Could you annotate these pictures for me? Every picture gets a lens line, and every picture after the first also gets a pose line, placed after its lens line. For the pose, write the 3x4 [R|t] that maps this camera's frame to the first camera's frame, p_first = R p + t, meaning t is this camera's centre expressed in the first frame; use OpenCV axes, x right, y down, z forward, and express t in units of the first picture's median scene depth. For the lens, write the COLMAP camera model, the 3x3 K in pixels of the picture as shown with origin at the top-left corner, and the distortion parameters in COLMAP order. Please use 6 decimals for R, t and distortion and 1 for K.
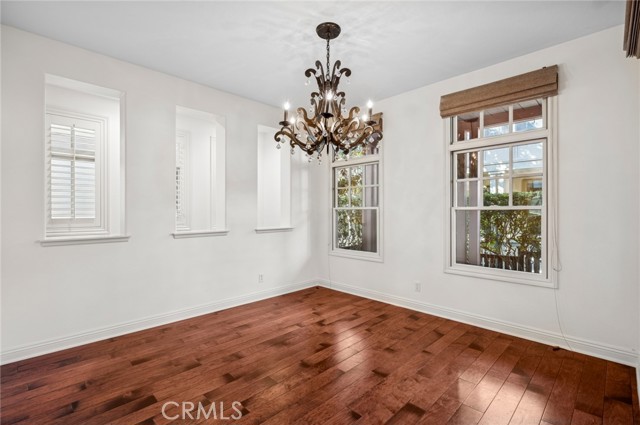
lens RADIAL K [[295.7, 0, 320.8], [0, 295.7, 211.2], [0, 0, 1]] dist [-0.000740, 0.001055]
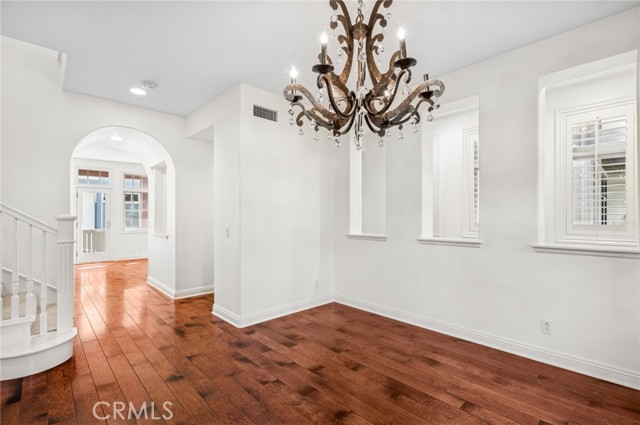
lens RADIAL K [[295.7, 0, 321.0], [0, 295.7, 213.5], [0, 0, 1]] dist [-0.000740, 0.001055]
pose [[-0.014741, -0.006290, -0.999872, 0.634263], [-0.006084, 0.999962, -0.006201, -0.000471], [0.999873, 0.005992, -0.014779, 0.837659]]
